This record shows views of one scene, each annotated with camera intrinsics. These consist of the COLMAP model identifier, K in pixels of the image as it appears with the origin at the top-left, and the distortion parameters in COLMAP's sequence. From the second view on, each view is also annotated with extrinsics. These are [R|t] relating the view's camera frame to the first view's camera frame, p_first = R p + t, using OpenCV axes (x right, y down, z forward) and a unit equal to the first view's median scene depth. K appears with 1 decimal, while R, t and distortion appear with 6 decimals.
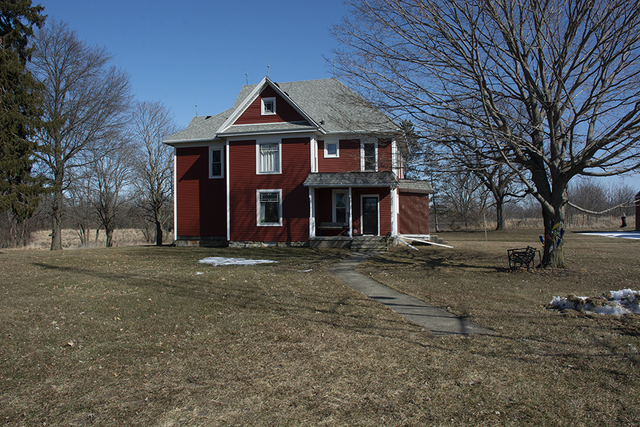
lens RADIAL K [[492.6, 0, 321.2], [0, 492.6, 215.8], [0, 0, 1]] dist [-0.135656, 0.060326]
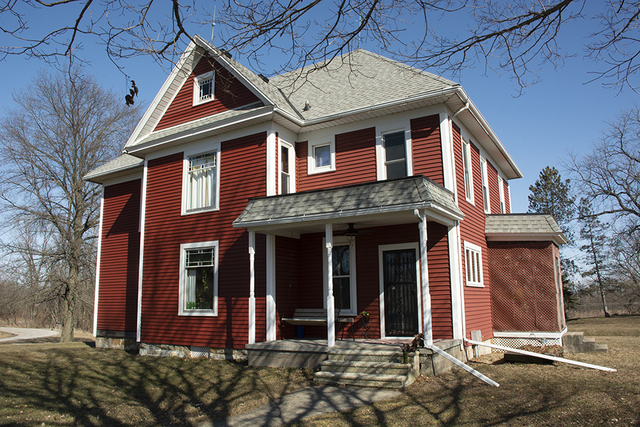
lens RADIAL K [[492.6, 0, 317.3], [0, 492.6, 213.5], [0, 0, 1]] dist [-0.135656, 0.060326]
pose [[0.948151, -0.062607, -0.311594, 0.166878], [0.007477, 0.984528, -0.175066, 0.006054], [0.317733, 0.163659, 0.933949, 0.560841]]
